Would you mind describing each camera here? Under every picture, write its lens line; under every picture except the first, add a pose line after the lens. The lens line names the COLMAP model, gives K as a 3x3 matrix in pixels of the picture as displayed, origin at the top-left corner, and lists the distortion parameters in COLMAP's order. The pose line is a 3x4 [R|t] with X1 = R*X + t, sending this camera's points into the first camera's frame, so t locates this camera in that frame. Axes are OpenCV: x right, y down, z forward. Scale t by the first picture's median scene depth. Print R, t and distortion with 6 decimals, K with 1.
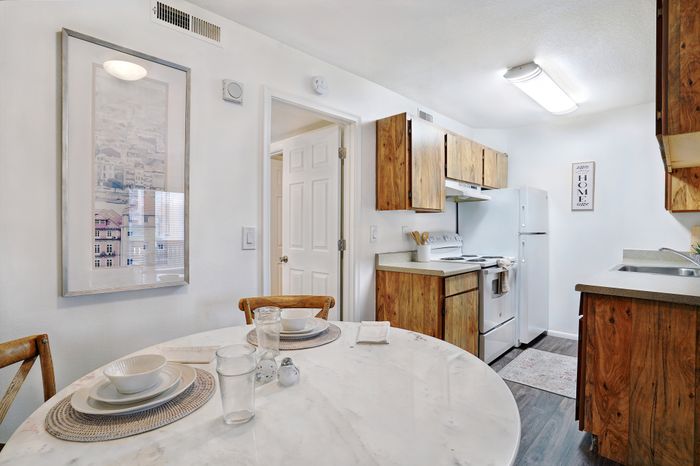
lens RADIAL K [[342.4, 0, 350.0], [0, 342.4, 233.0], [0, 0, 1]] dist [-0.032190, 0.001368]
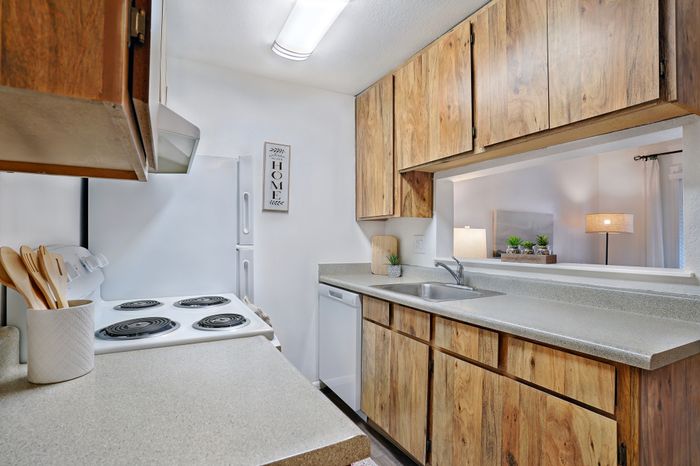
lens RADIAL K [[342.4, 0, 350.0], [0, 342.4, 233.0], [0, 0, 1]] dist [-0.032190, 0.001368]
pose [[0.314191, 0.024634, 0.949040, 0.064755], [0.004109, 0.999619, -0.027307, -0.002231], [-0.949351, 0.012480, 0.313970, 0.639917]]
